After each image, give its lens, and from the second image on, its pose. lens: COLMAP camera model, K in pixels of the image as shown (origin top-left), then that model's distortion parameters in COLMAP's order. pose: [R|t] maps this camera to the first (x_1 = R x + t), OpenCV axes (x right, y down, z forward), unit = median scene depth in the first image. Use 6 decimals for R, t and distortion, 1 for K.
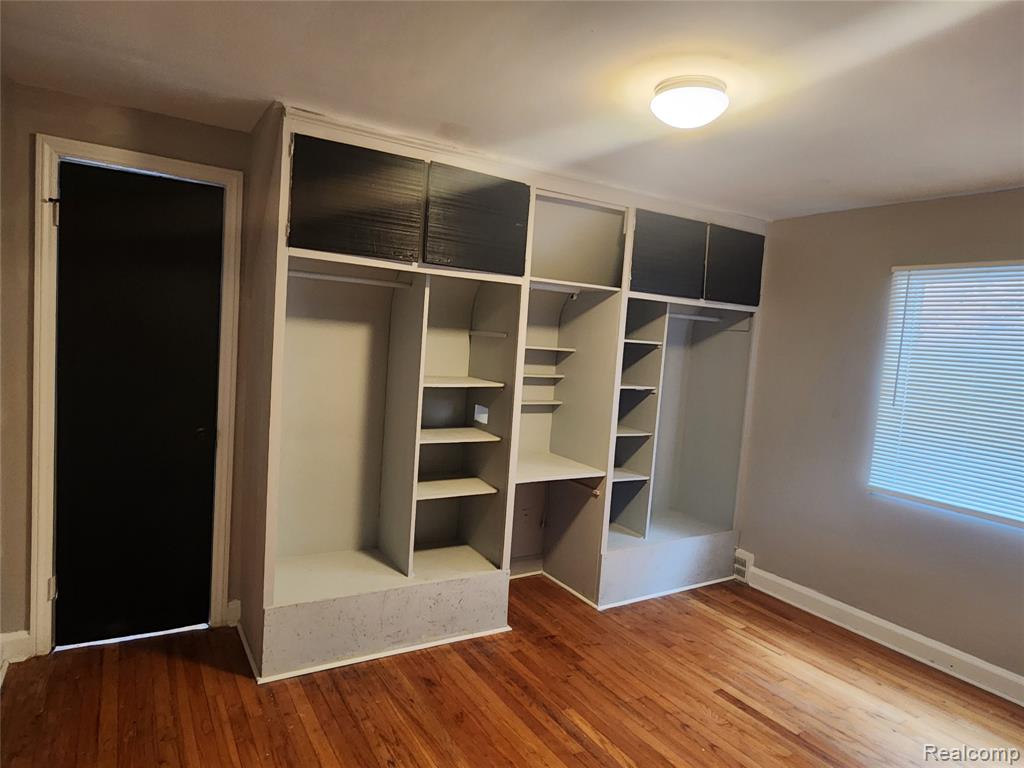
lens RADIAL K [[626.4, 0, 510.9], [0, 626.4, 383.3], [0, 0, 1]] dist [0.001746, -0.003984]
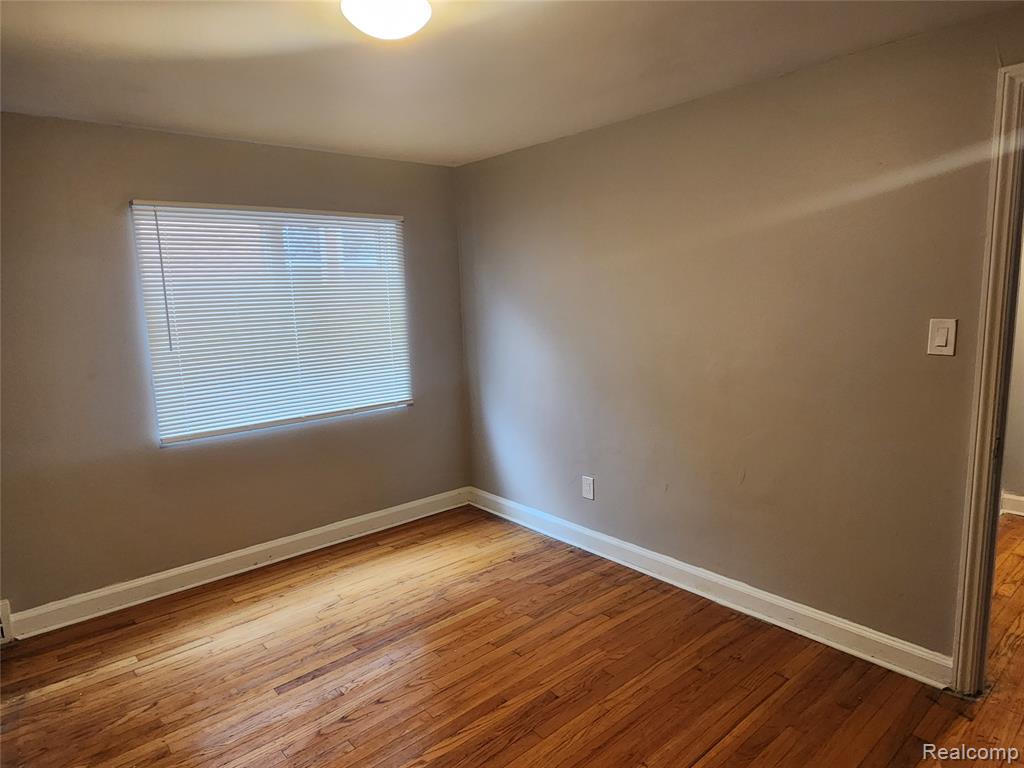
lens RADIAL K [[626.4, 0, 511.3], [0, 626.4, 382.7], [0, 0, 1]] dist [0.001746, -0.003984]
pose [[-0.160838, -0.209788, 0.964427, -0.408703], [0.093867, 0.969468, 0.226539, -0.084187], [-0.982507, 0.126964, -0.136235, 0.627632]]
